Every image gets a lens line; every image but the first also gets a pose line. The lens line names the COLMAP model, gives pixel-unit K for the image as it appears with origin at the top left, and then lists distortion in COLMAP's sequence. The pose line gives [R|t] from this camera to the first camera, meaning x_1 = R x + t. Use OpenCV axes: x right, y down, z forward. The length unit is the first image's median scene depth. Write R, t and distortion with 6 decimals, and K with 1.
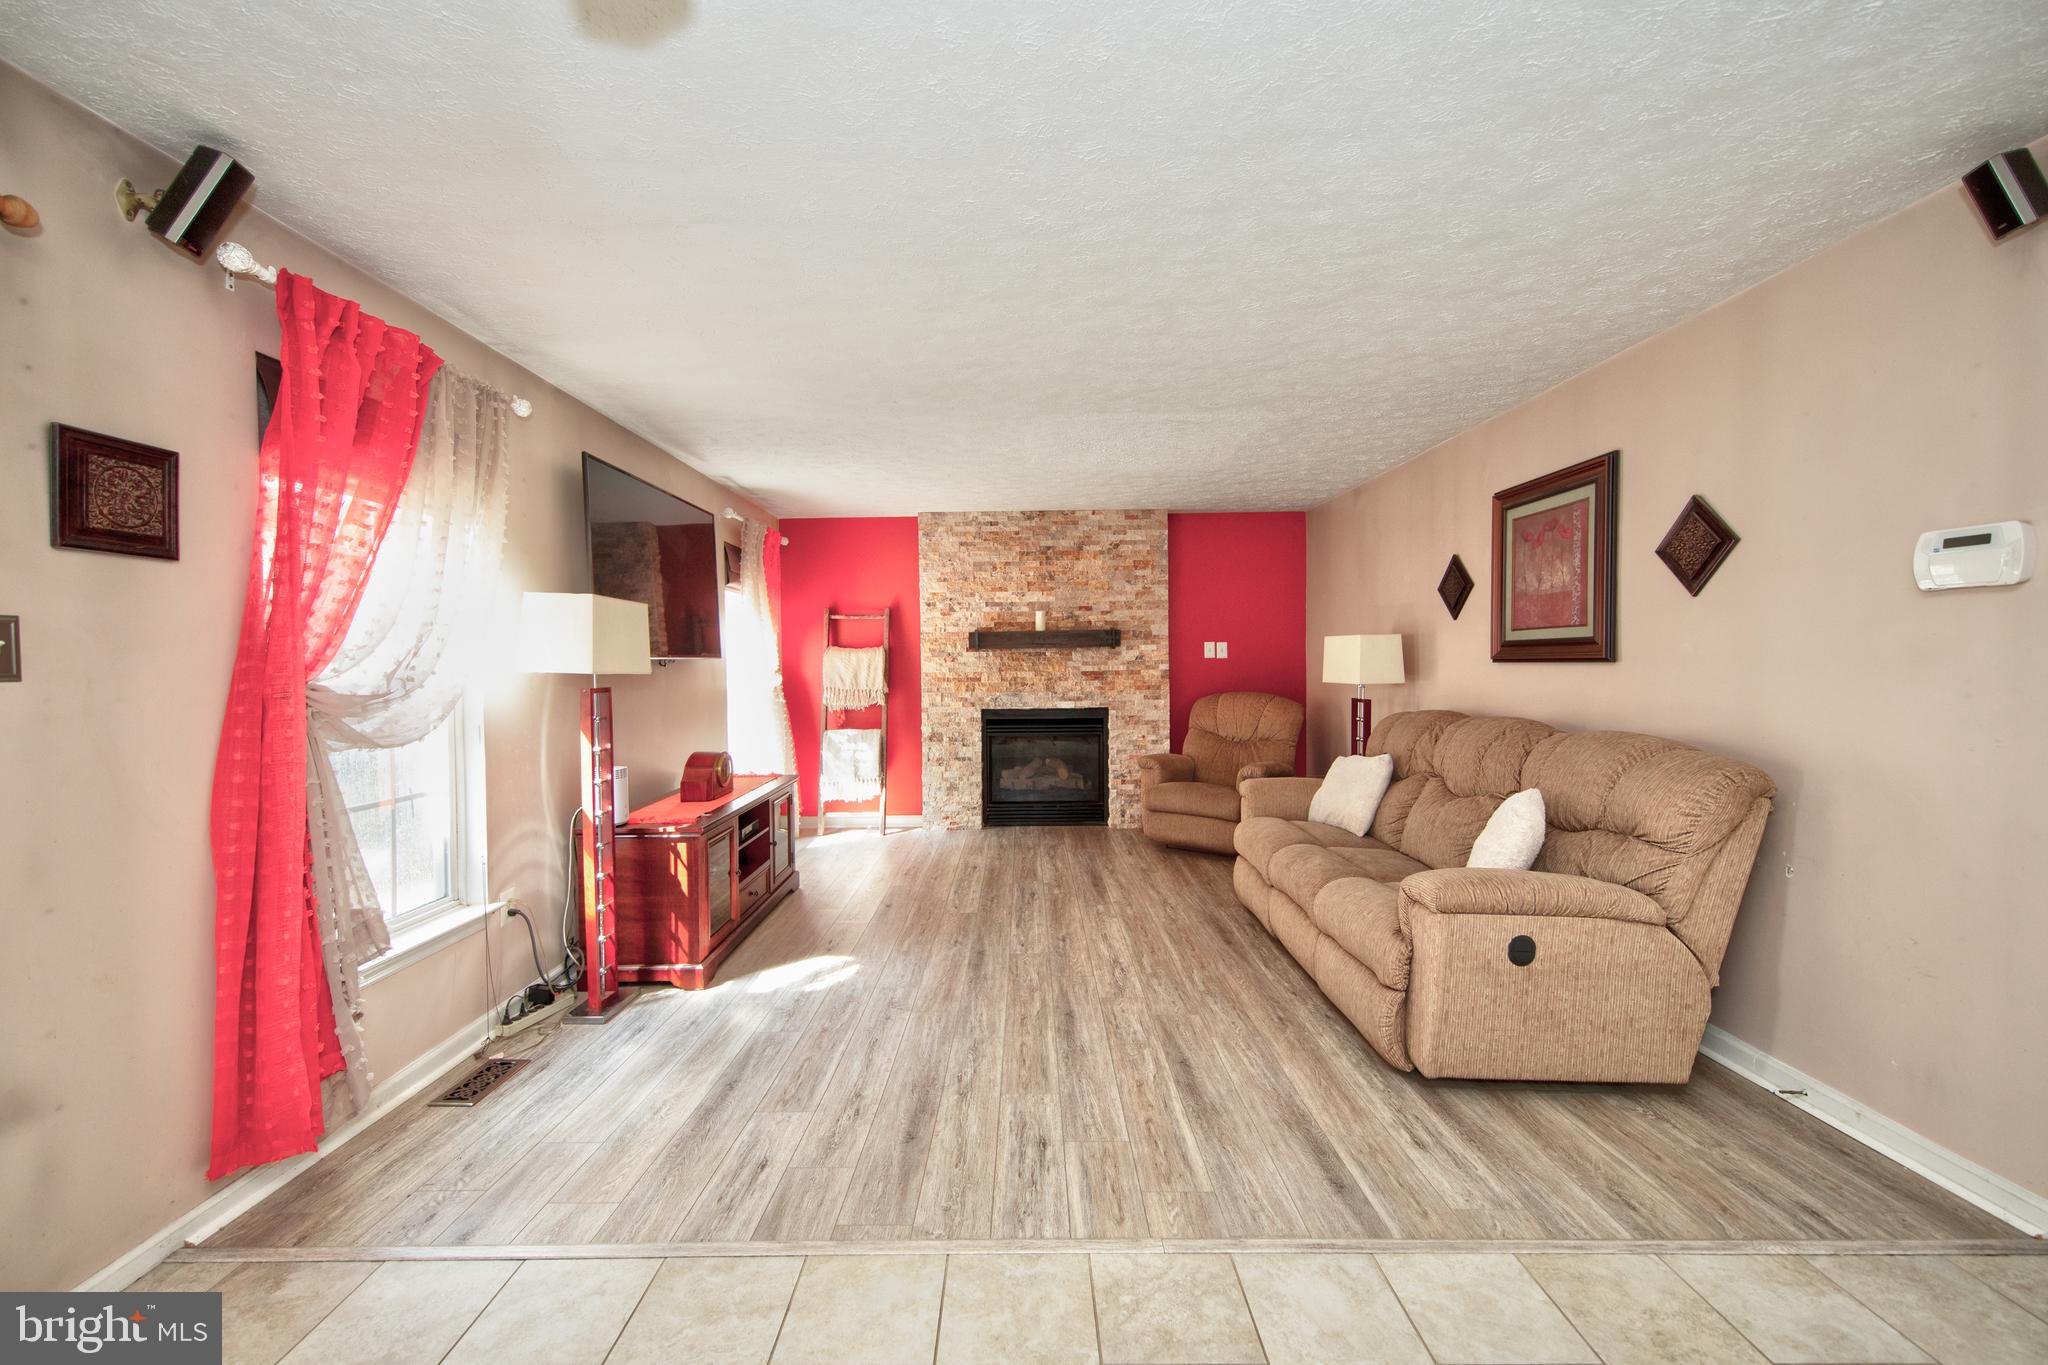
lens RADIAL K [[835.3, 0, 1015.6], [0, 835.3, 678.2], [0, 0, 1]] dist [0.011935, -0.000487]
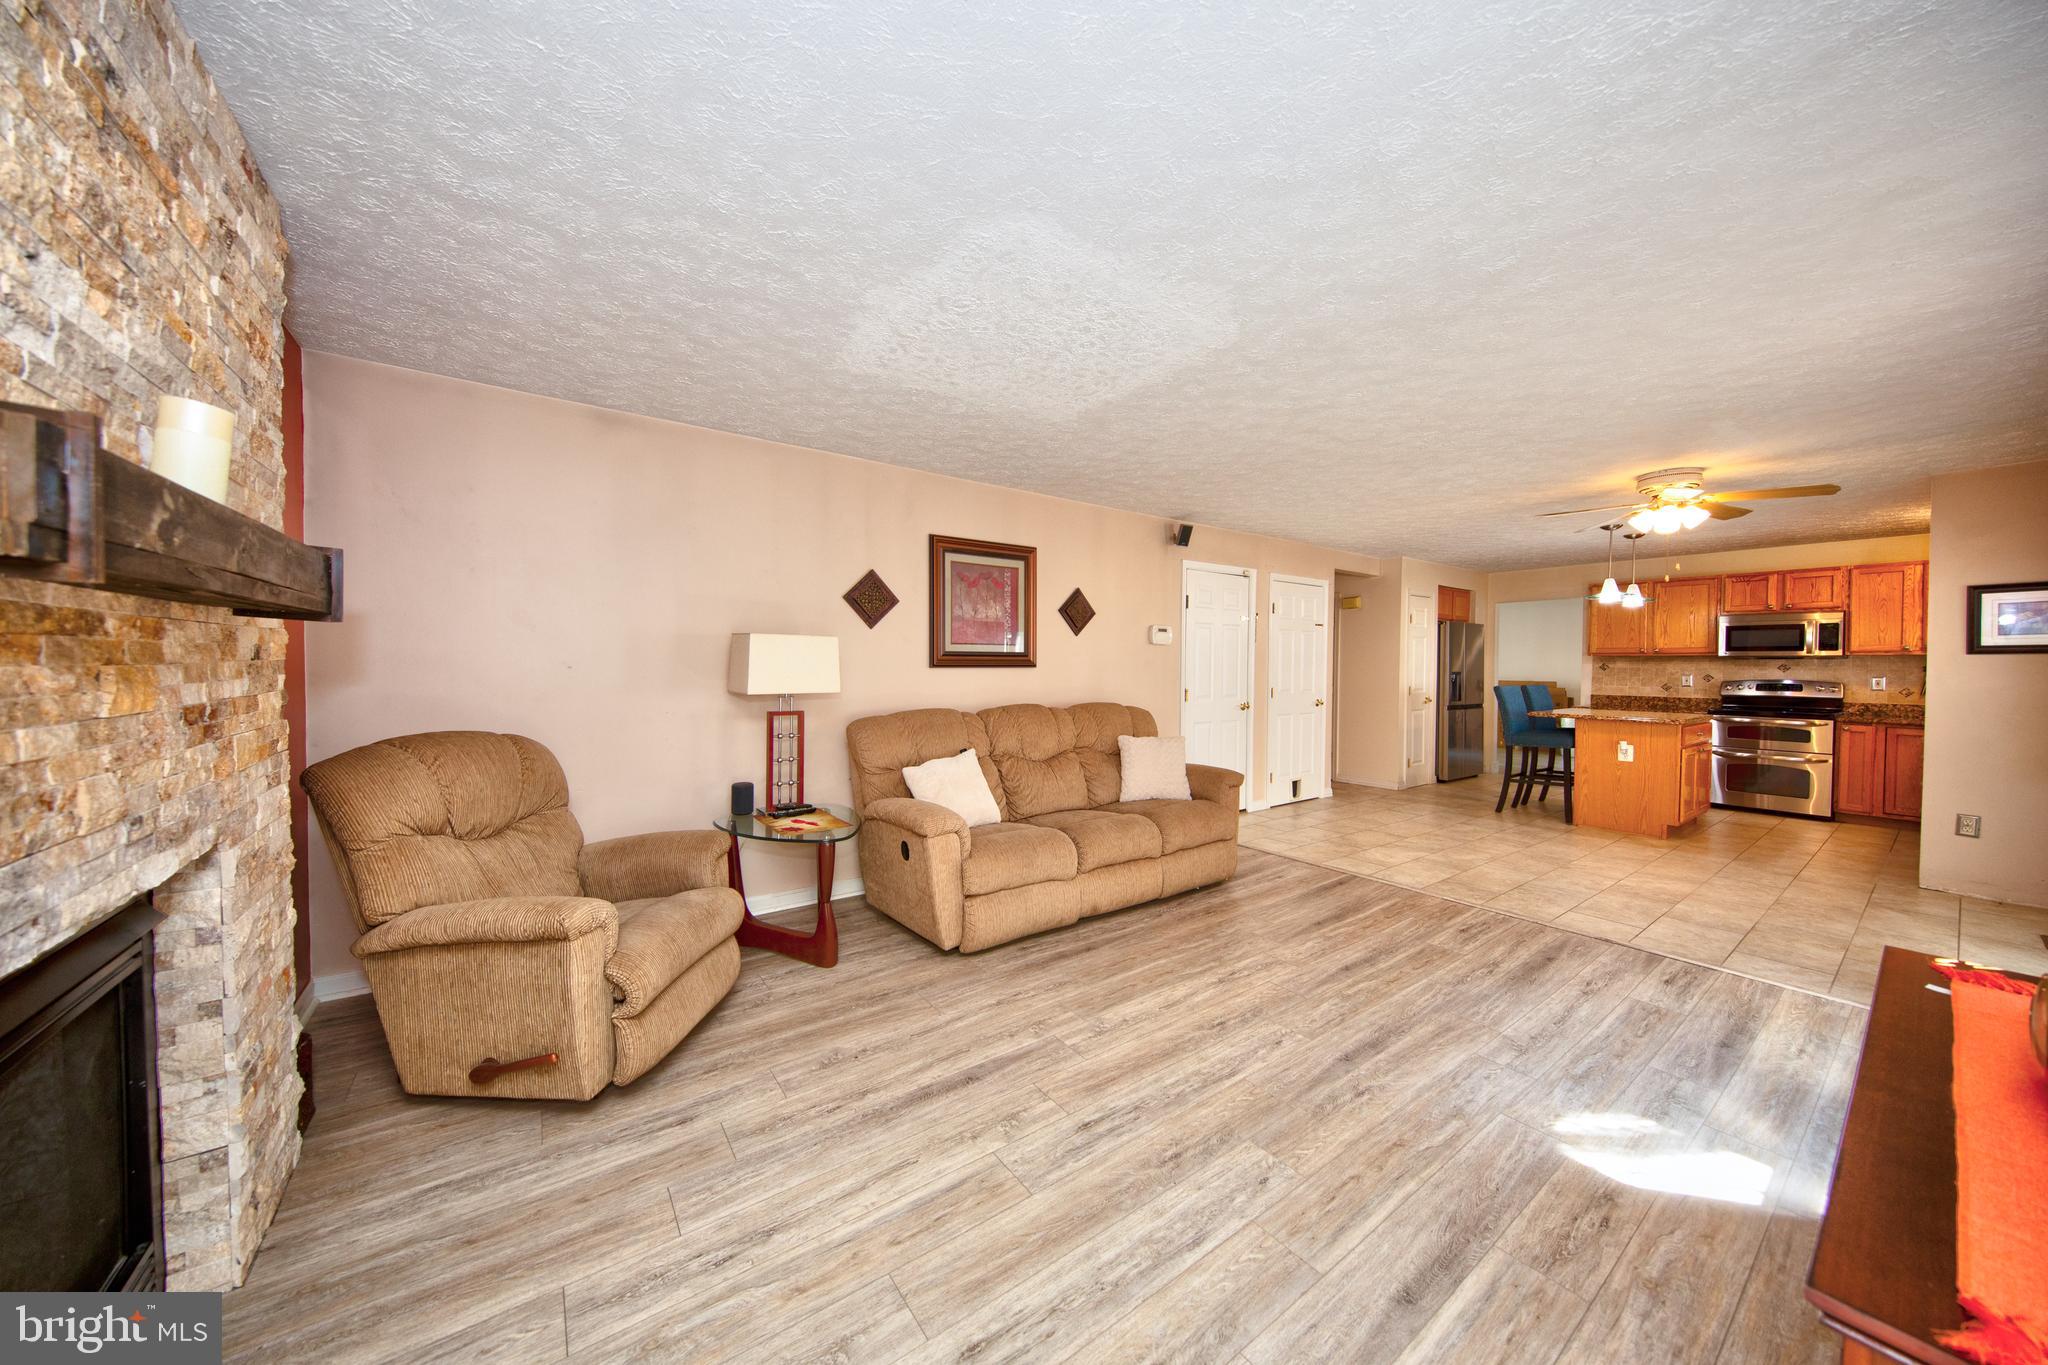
lens RADIAL K [[666.2, 0, 1019.6], [0, 666.2, 679.0], [0, 0, 1]] dist [-0.005362, -0.001092]
pose [[-0.577975, -0.014157, 0.815931, -0.209686], [0.015917, 0.999464, 0.028616, -0.018169], [-0.815899, 0.029526, -0.577440, 0.939022]]
